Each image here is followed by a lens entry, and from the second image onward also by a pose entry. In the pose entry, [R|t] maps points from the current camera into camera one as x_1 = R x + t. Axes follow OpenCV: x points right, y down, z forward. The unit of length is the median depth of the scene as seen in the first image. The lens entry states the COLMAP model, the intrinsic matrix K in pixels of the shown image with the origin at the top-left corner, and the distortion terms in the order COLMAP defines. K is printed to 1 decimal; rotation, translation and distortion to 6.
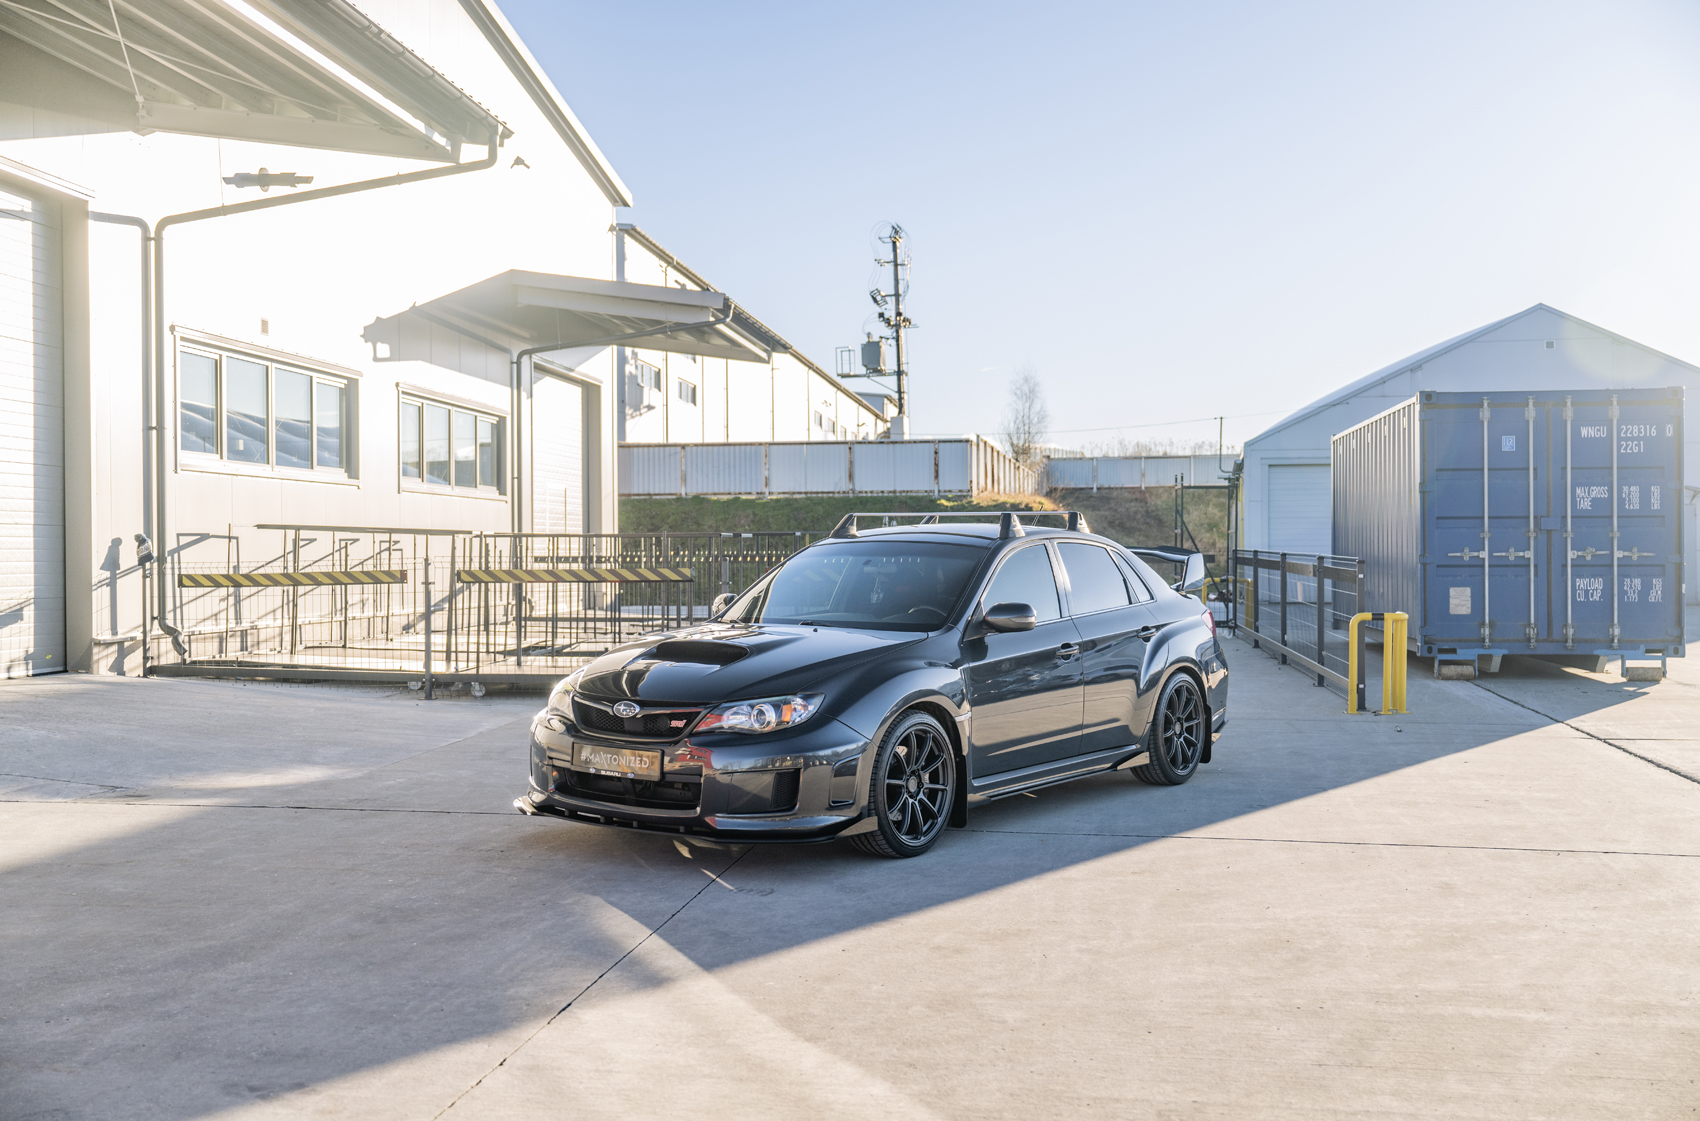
lens RADIAL K [[1662.1, 0, 851.0], [0, 1662.1, 520.1], [0, 0, 1]] dist [0.014351, 0.000000]
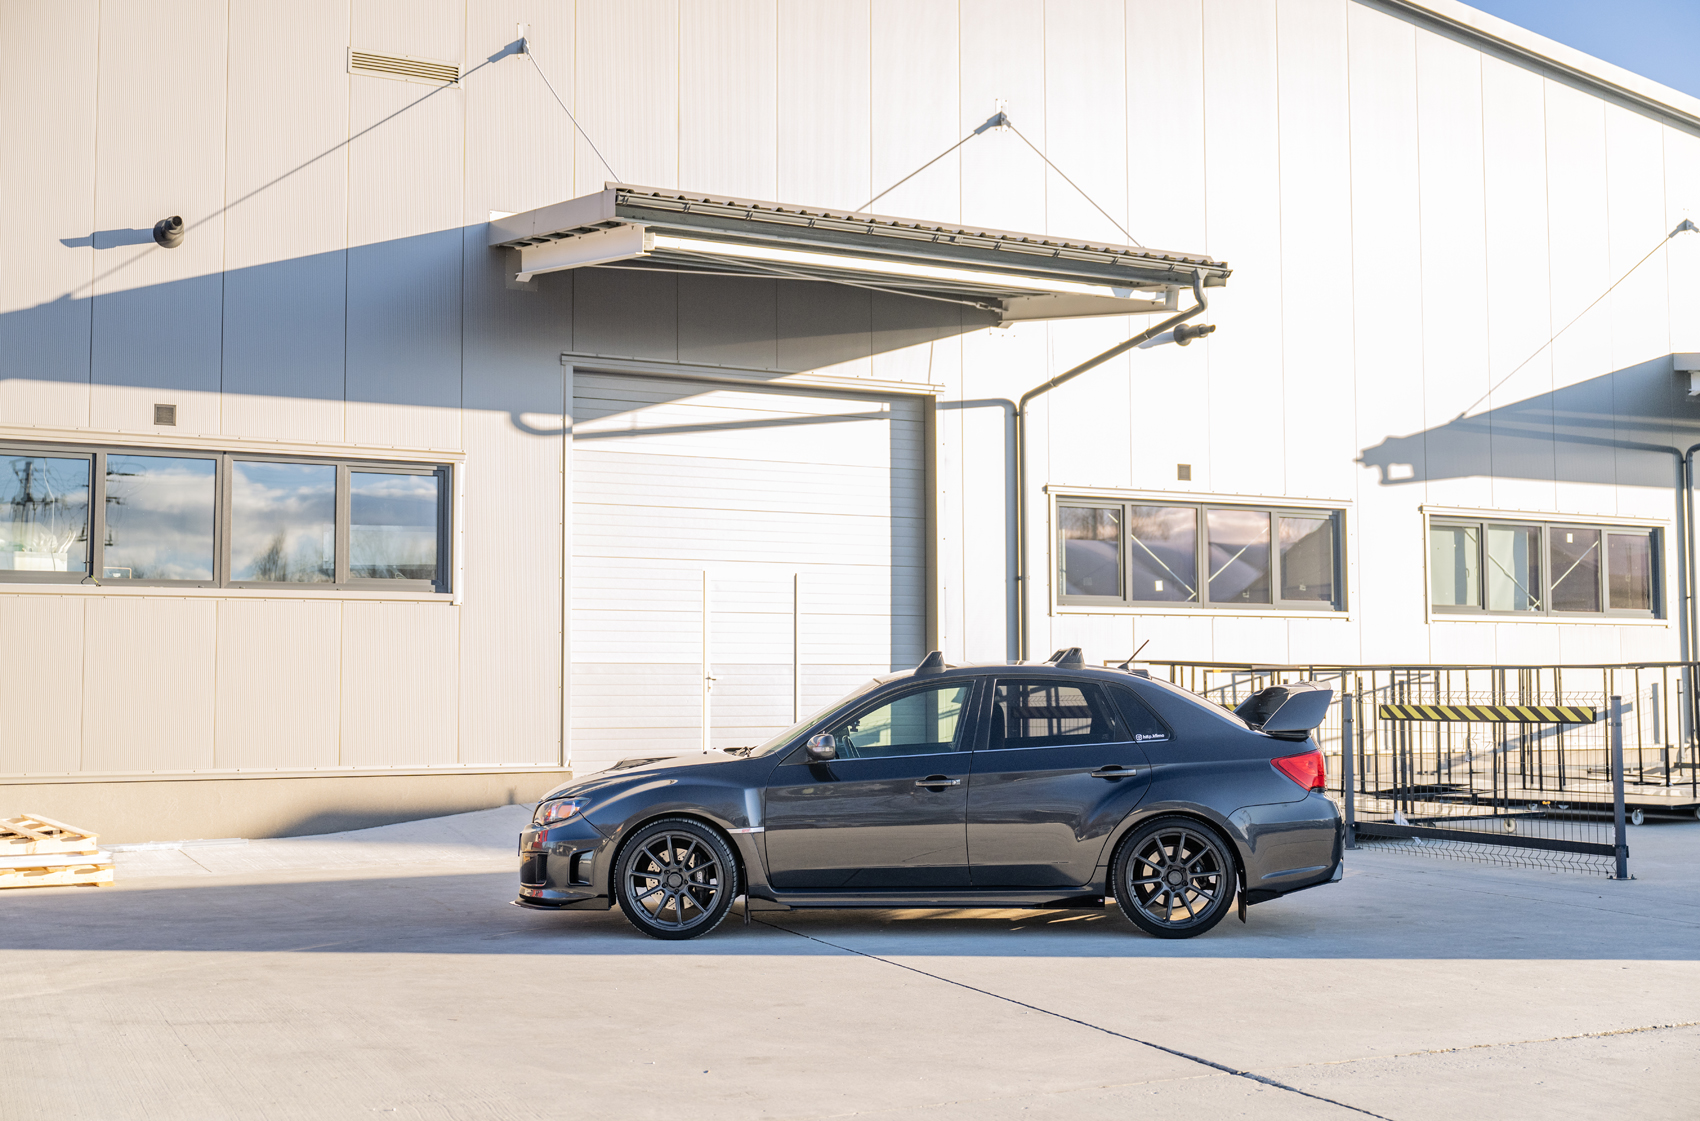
lens RADIAL K [[1965.1, 0, 850.8], [0, 1965.1, 560.5], [0, 0, 1]] dist [-0.031350, 0.000000]
pose [[0.560002, -0.051372, -0.826897, 0.613102], [0.016657, 0.998572, -0.050756, -0.000747], [0.828324, 0.014650, 0.560058, 0.142195]]
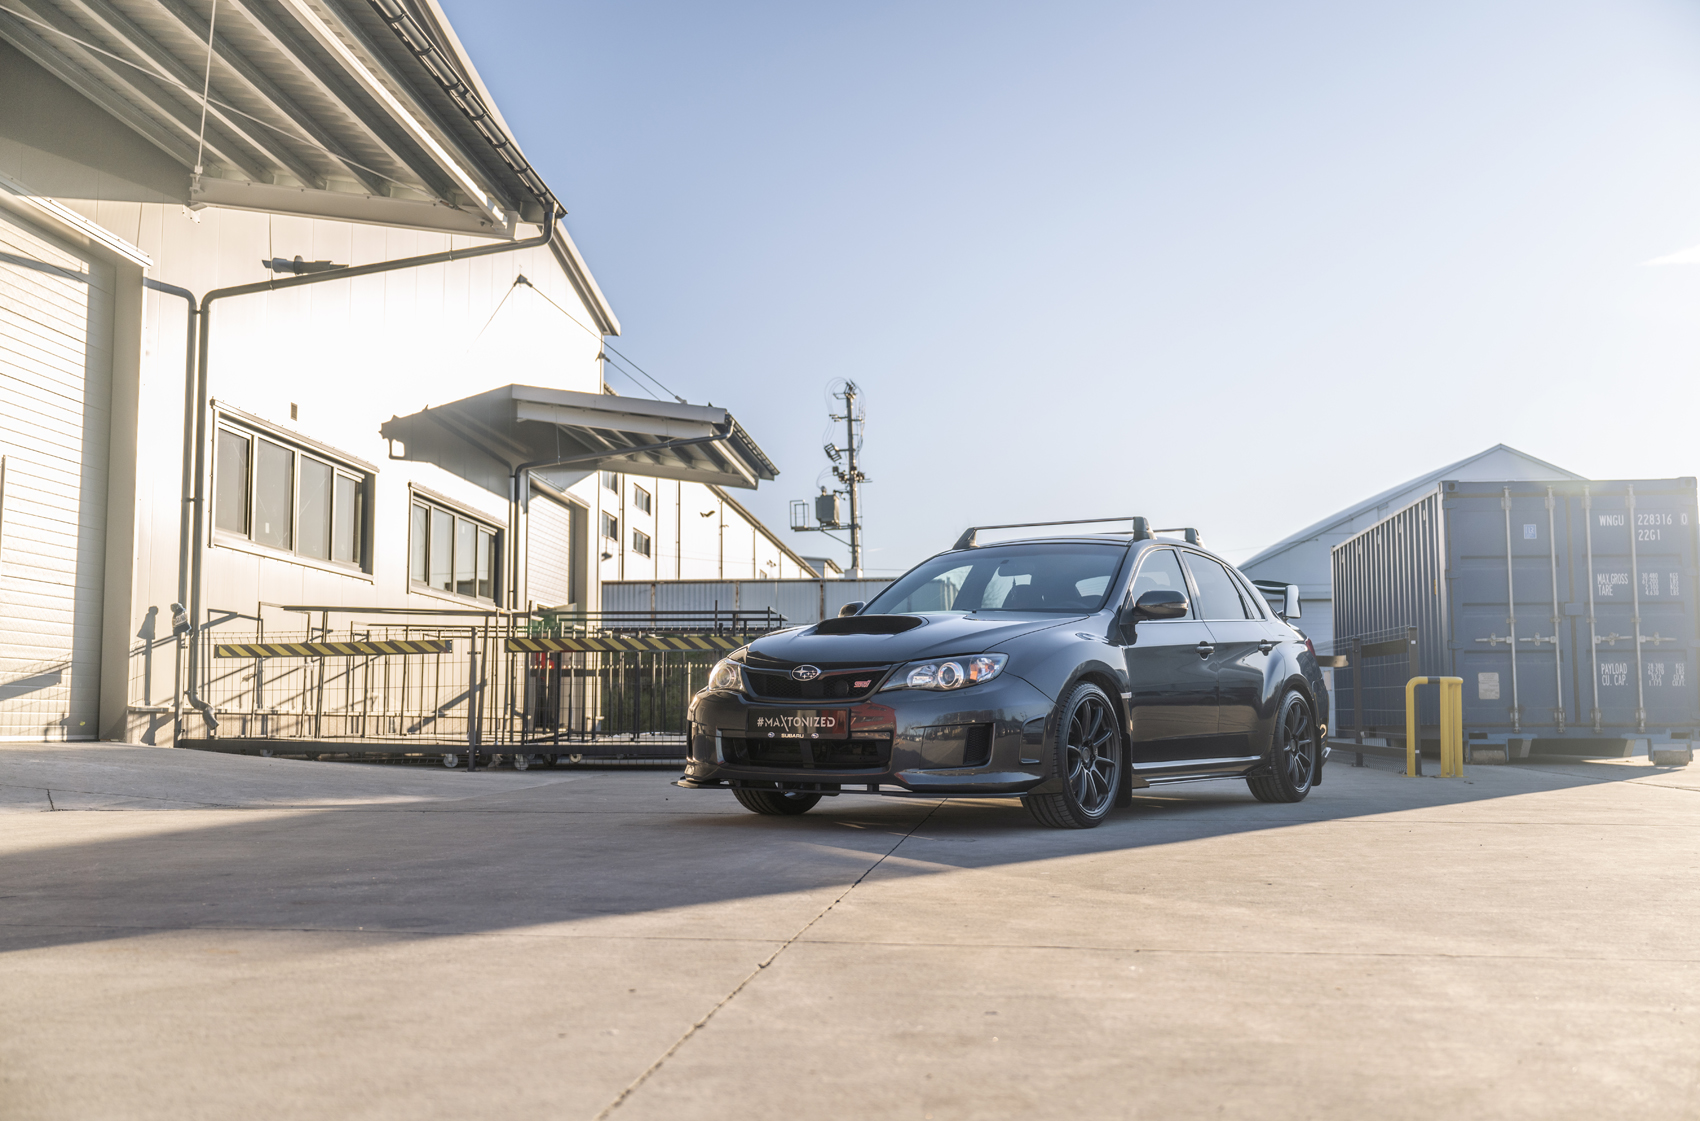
lens RADIAL K [[1662.1, 0, 857.1], [0, 1662.1, 528.9], [0, 0, 1]] dist [0.014351, 0.000000]
pose [[0.998833, 0.008991, 0.047459, -0.068574], [-0.004205, 0.994980, -0.099989, 0.057225], [-0.048120, 0.099673, 0.993856, 0.000680]]
